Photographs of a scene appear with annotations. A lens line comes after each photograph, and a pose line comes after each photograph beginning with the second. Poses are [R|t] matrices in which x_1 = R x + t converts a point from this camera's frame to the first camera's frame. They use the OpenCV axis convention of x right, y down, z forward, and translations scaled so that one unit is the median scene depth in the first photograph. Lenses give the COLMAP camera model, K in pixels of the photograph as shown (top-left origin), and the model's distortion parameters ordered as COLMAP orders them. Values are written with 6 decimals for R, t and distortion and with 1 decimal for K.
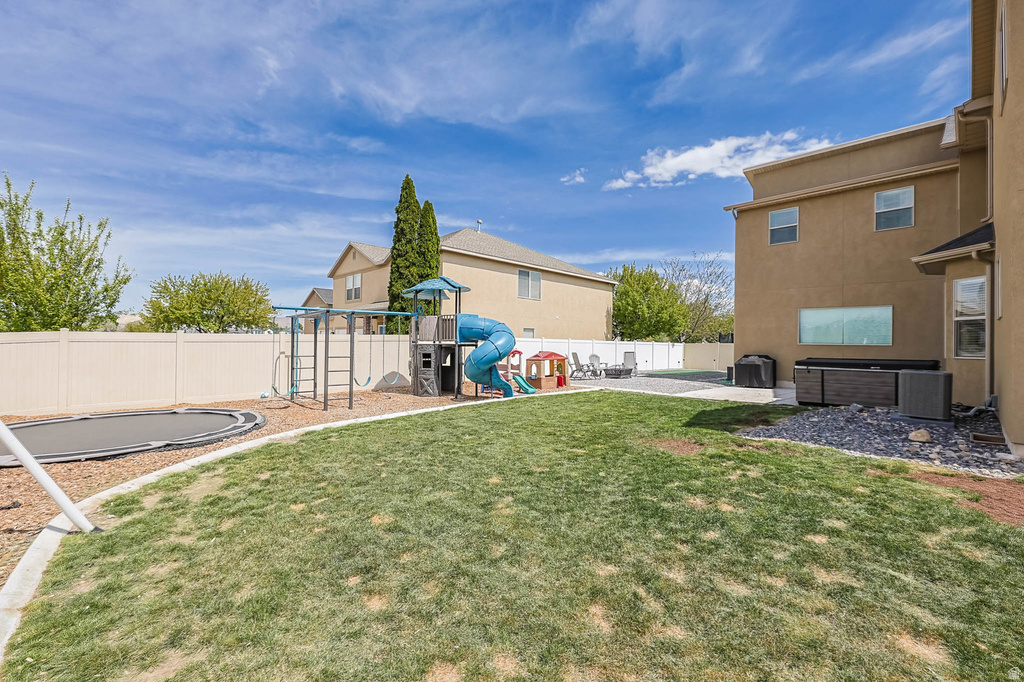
lens RADIAL K [[440.2, 0, 507.9], [0, 440.2, 343.4], [0, 0, 1]] dist [0.005379, -0.003349]
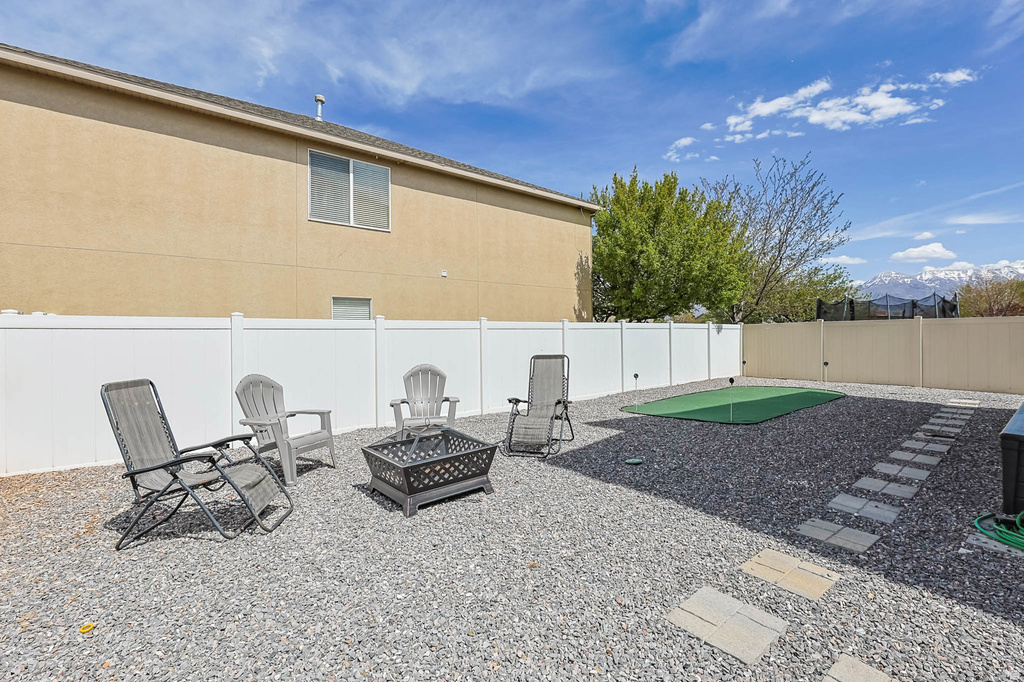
lens RADIAL K [[440.2, 0, 515.1], [0, 440.2, 314.4], [0, 0, 1]] dist [0.005379, -0.003349]
pose [[0.997720, -0.042445, -0.052466, 0.032224], [0.040192, 0.998255, -0.043265, 0.000276], [0.054211, 0.041058, 0.997685, 0.091707]]
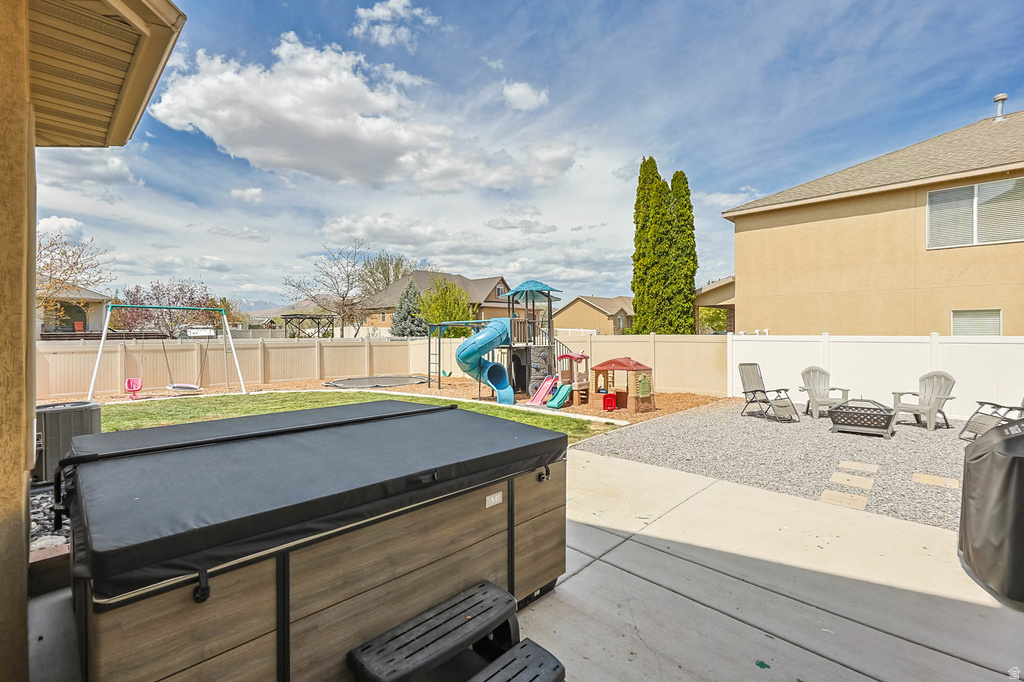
lens RADIAL K [[440.2, 0, 507.6], [0, 440.2, 345.4], [0, 0, 1]] dist [0.005379, -0.003349]
pose [[0.058411, 0.015406, -0.998174, 0.072108], [0.008631, 0.999836, 0.015936, -0.001333], [0.998255, -0.009546, 0.058268, 0.073061]]
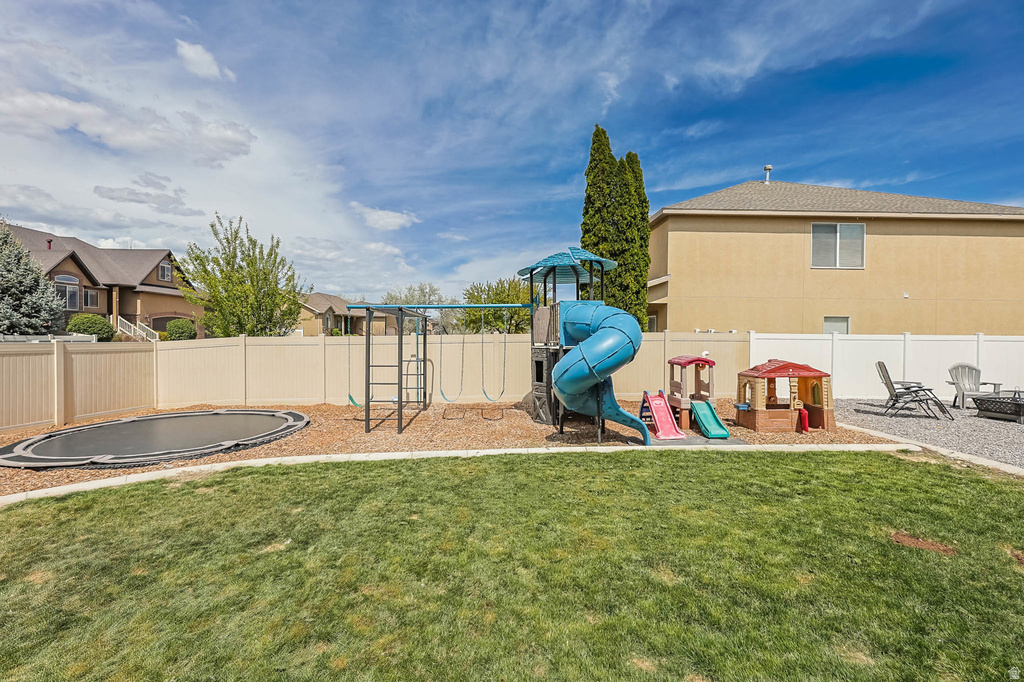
lens RADIAL K [[440.2, 0, 515.3], [0, 440.2, 332.8], [0, 0, 1]] dist [0.005379, -0.003349]
pose [[0.736358, -0.013315, -0.676461, 0.019935], [0.005745, 0.999893, -0.013428, -0.000910], [0.676567, 0.006001, 0.736356, 0.036602]]
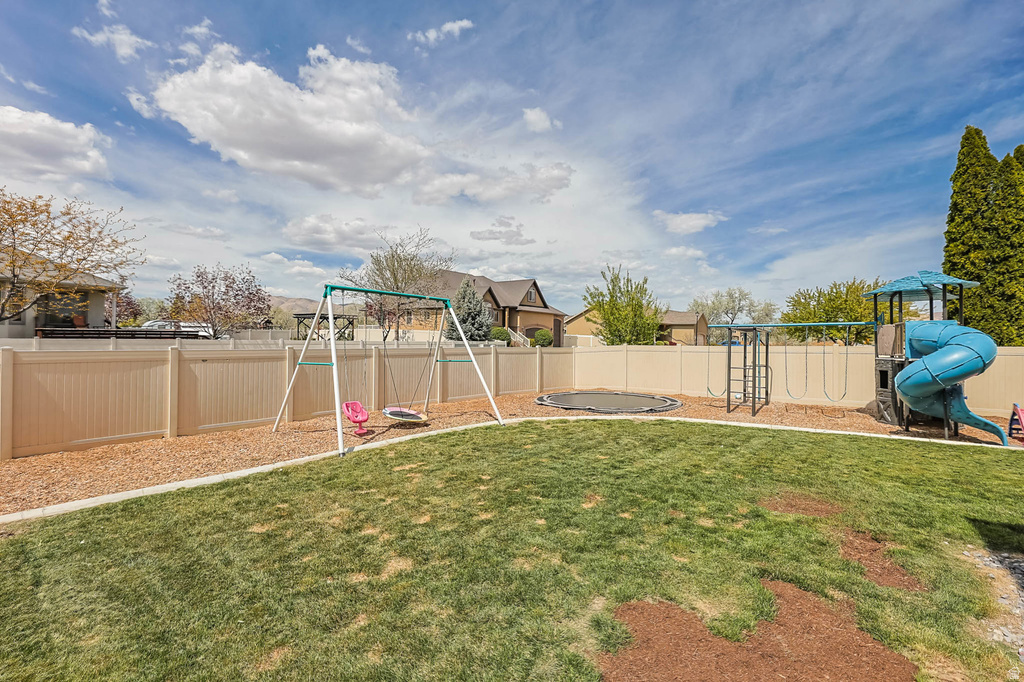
lens RADIAL K [[440.2, 0, 506.1], [0, 440.2, 347.7], [0, 0, 1]] dist [0.005379, -0.003349]
pose [[0.157589, 0.009441, -0.987460, 0.040948], [-0.007528, 0.999937, 0.008359, -0.001587], [0.987476, 0.006117, 0.157650, 0.013148]]
